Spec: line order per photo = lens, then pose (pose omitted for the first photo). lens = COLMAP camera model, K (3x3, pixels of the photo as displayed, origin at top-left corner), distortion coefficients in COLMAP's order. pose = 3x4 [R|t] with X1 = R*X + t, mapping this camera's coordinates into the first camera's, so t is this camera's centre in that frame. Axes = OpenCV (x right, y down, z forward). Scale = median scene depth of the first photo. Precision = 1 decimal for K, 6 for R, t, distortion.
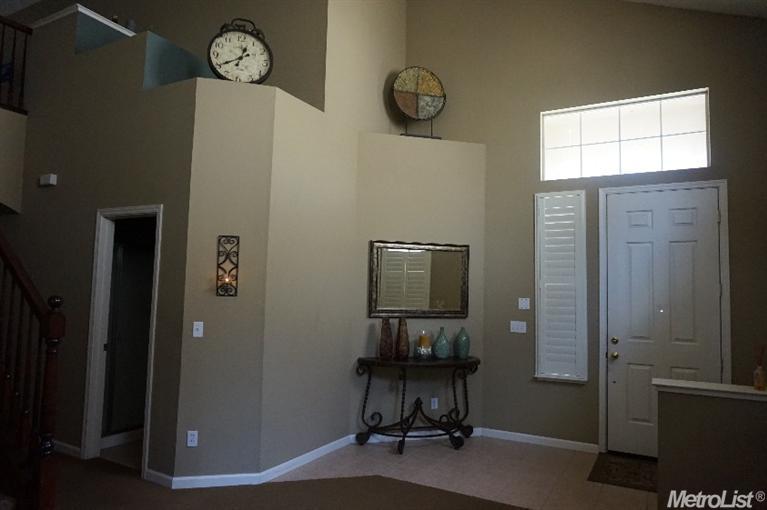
lens RADIAL K [[516.0, 0, 383.5], [0, 516.0, 255.0], [0, 0, 1]] dist [-0.028015, 0.002940]
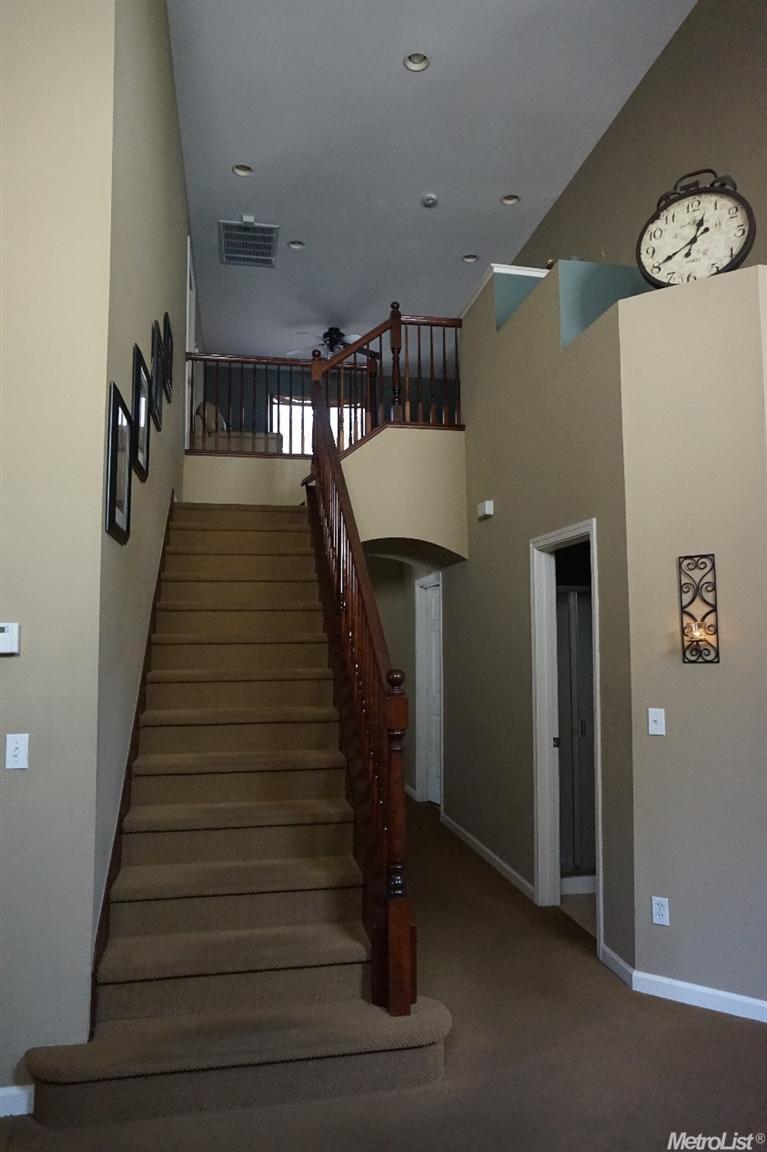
lens RADIAL K [[775.0, 0, 384.0], [0, 775.0, 580.1], [0, 0, 1]] dist [-0.028015, 0.002940]
pose [[0.637403, -0.096731, -0.764435, 0.117163], [0.078897, 0.995068, -0.060130, 0.012754], [0.766481, -0.021985, 0.641891, 0.192588]]
